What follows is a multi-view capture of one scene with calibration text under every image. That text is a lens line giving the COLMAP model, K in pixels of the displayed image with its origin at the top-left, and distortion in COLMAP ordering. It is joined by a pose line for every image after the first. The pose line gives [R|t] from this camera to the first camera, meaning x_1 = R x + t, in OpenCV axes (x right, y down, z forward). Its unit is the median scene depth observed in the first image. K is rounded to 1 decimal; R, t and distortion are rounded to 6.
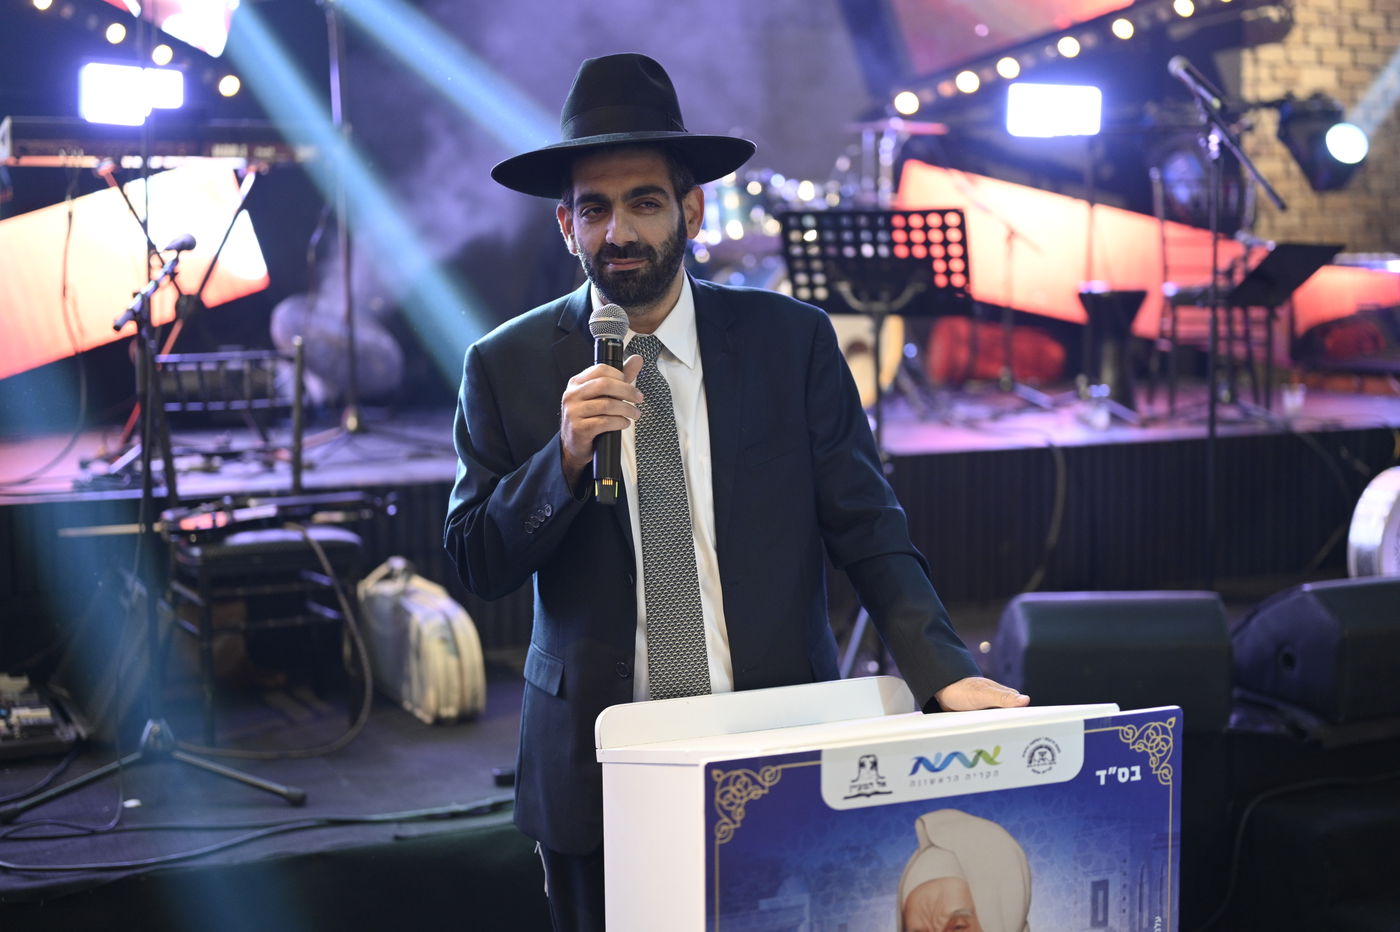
lens RADIAL K [[2024.8, 0, 696.1], [0, 2024.8, 473.1], [0, 0, 1]] dist [-0.008555, 0.051479]
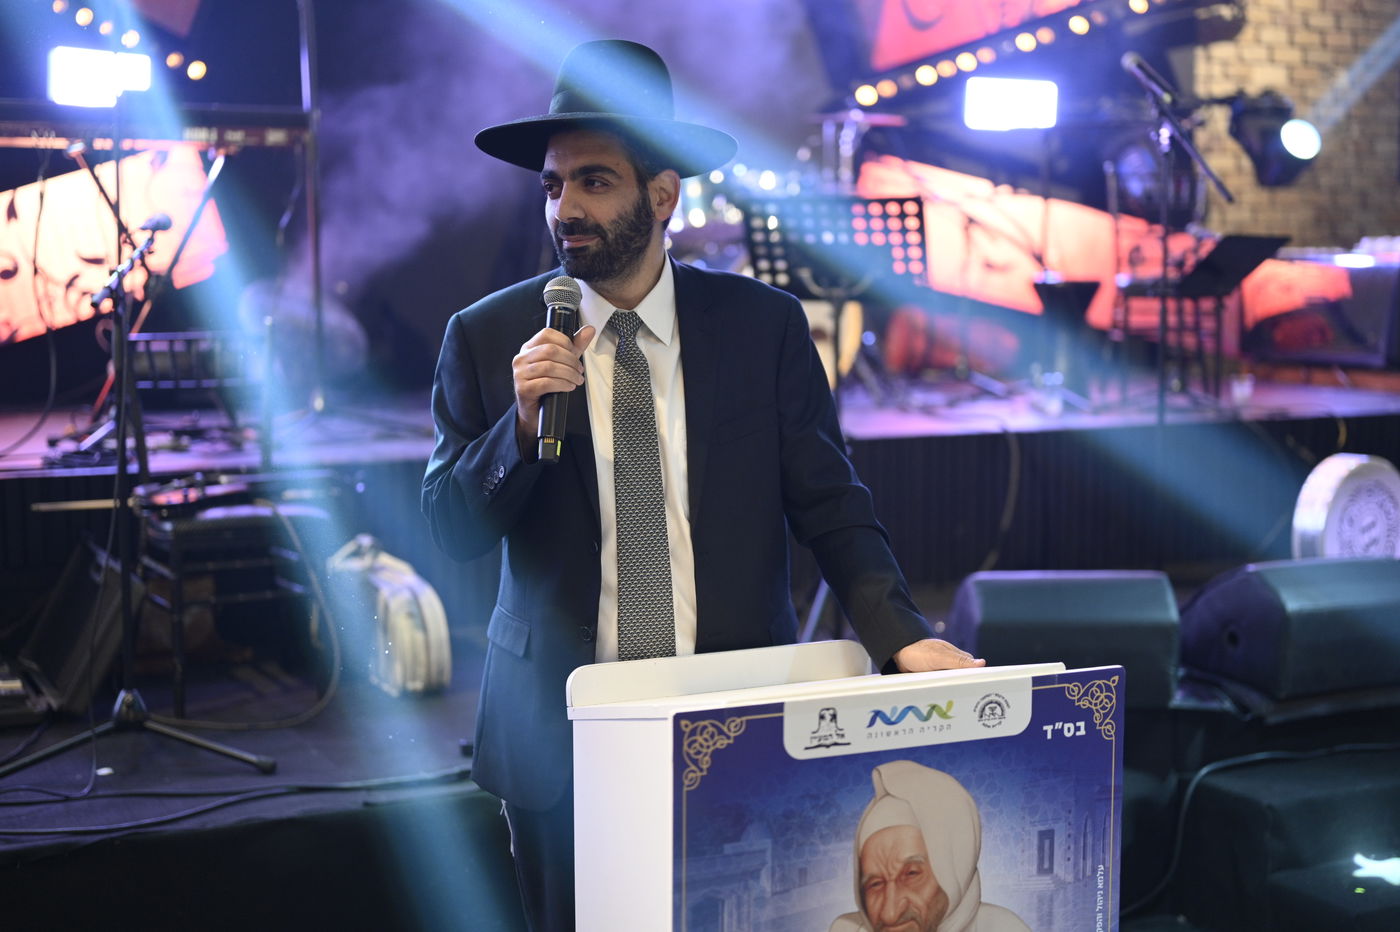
lens RADIAL K [[2025.1, 0, 706.2], [0, 2025.1, 457.9], [0, 0, 1]] dist [-0.009200, 0.073533]
pose [[0.999634, 0.006935, 0.026150, -0.003912], [-0.006847, 0.999971, -0.003422, 0.007326], [-0.026173, 0.003241, 0.999652, -0.030374]]
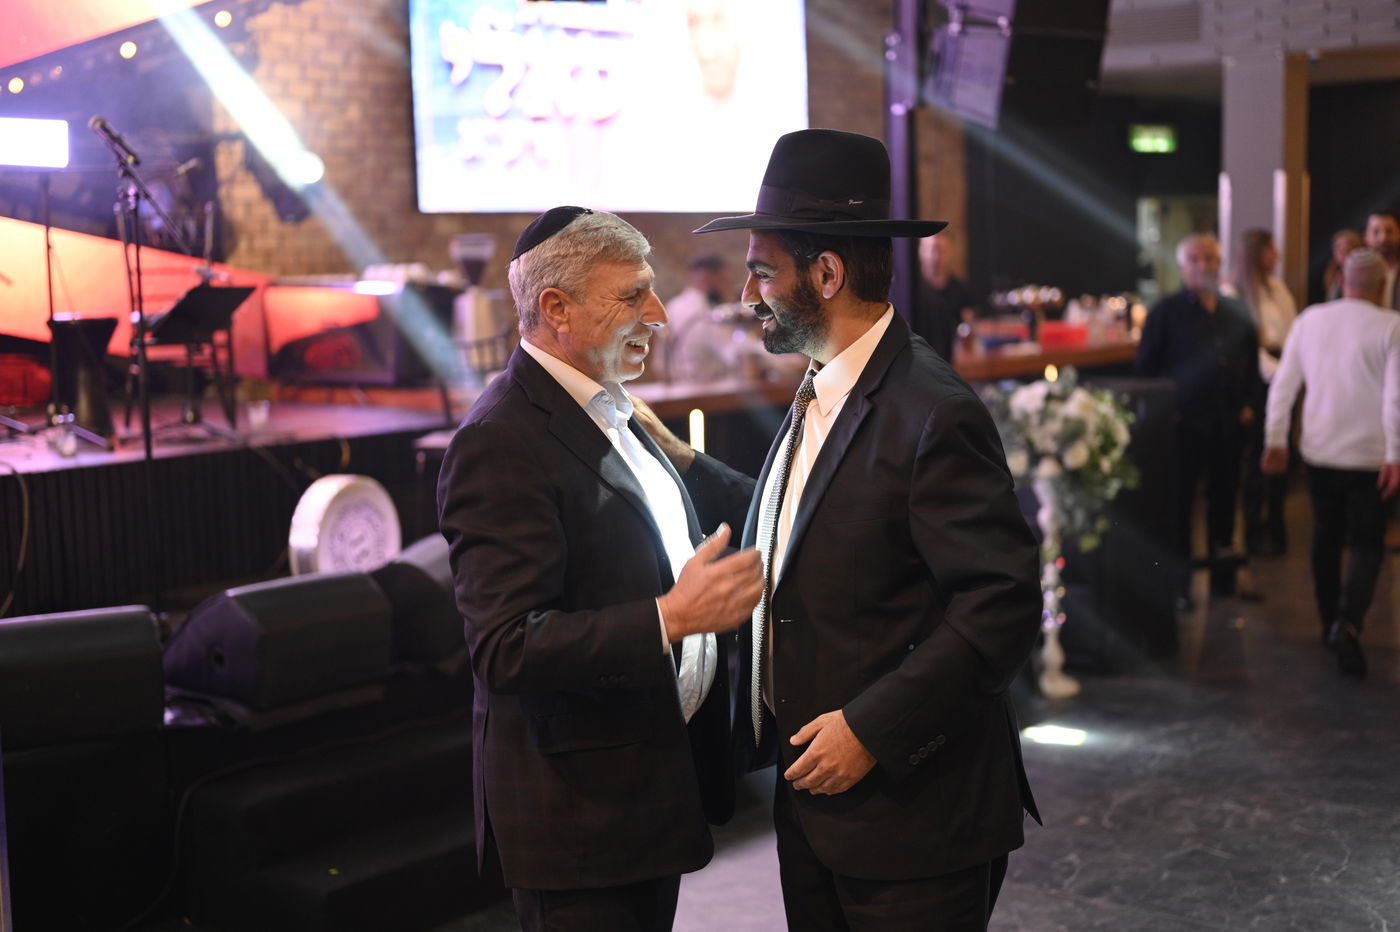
lens RADIAL K [[2024.8, 0, 696.1], [0, 2024.8, 473.1], [0, 0, 1]] dist [-0.008555, 0.051479]
pose [[0.897423, -0.062598, 0.436708, 0.057592], [0.062108, 0.997950, 0.015416, -0.014680], [-0.436778, 0.013289, 0.899471, -0.166865]]
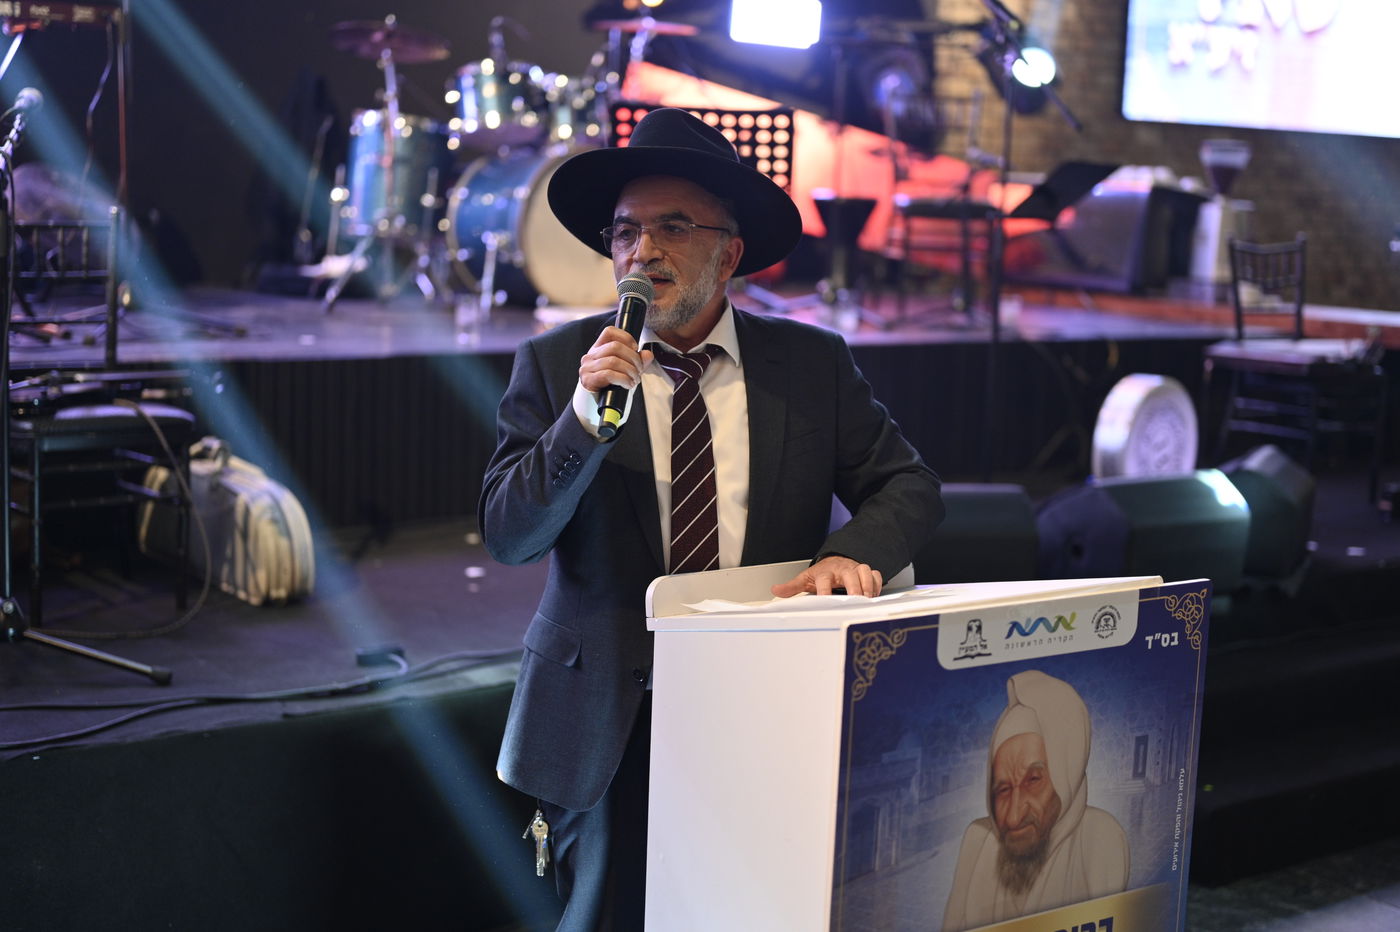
lens RADIAL K [[2025.1, 0, 706.2], [0, 2025.1, 457.9], [0, 0, 1]] dist [-0.009200, 0.073533]
pose [[0.977993, 0.020468, 0.207633, -0.158205], [-0.029222, 0.998805, 0.039180, 0.008605], [-0.206583, -0.044385, 0.977422, -0.011384]]
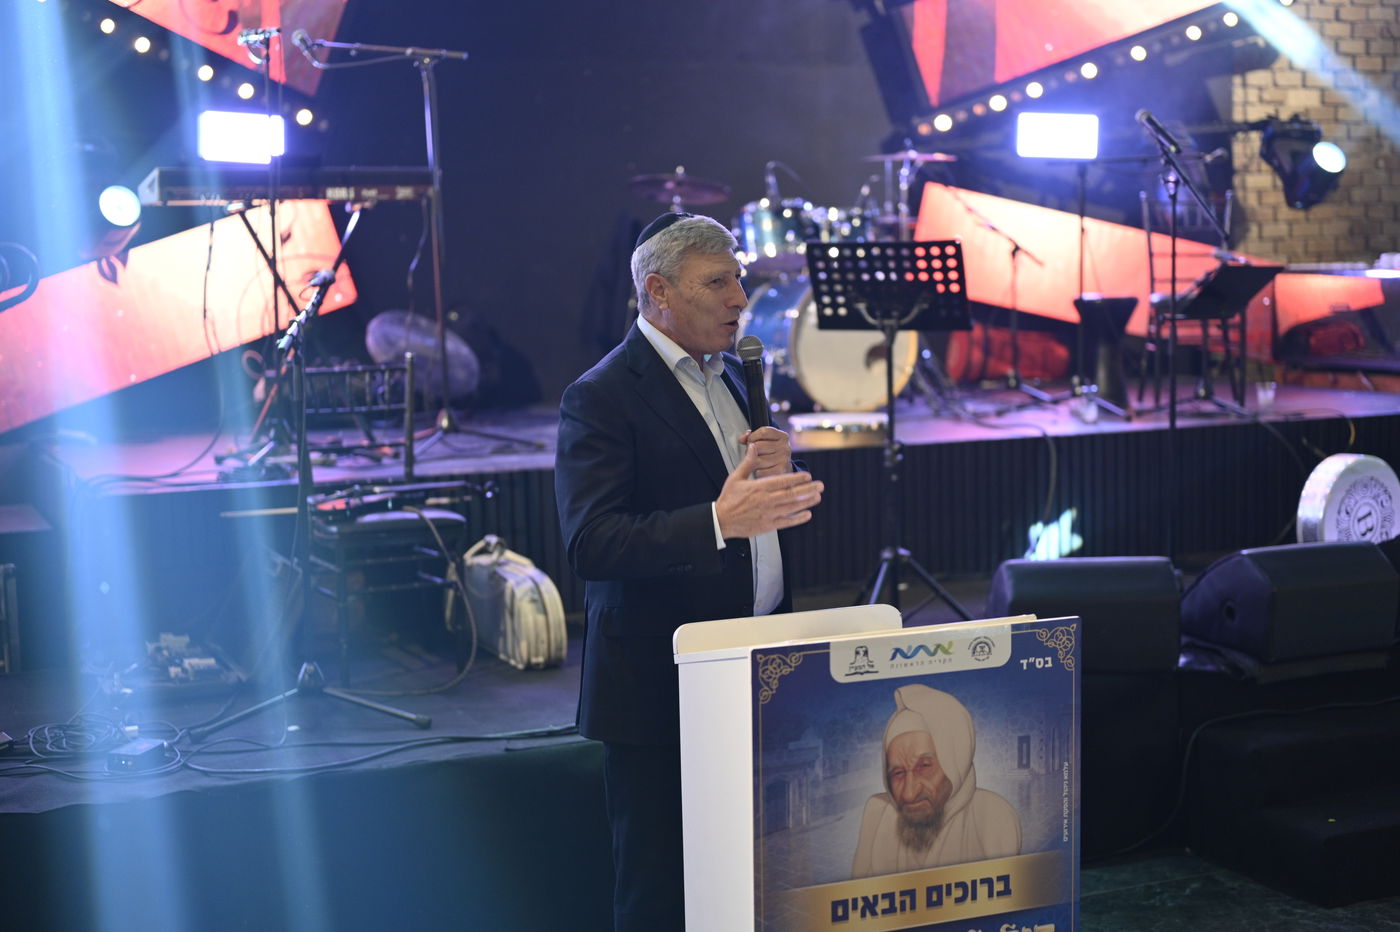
lens RADIAL K [[2024.8, 0, 696.1], [0, 2024.8, 473.1], [0, 0, 1]] dist [-0.008555, 0.051479]
pose [[0.999791, -0.007822, -0.018874, -0.004058], [0.007870, 0.999966, 0.002476, 0.004409], [0.018854, -0.002624, 0.999819, -0.273618]]
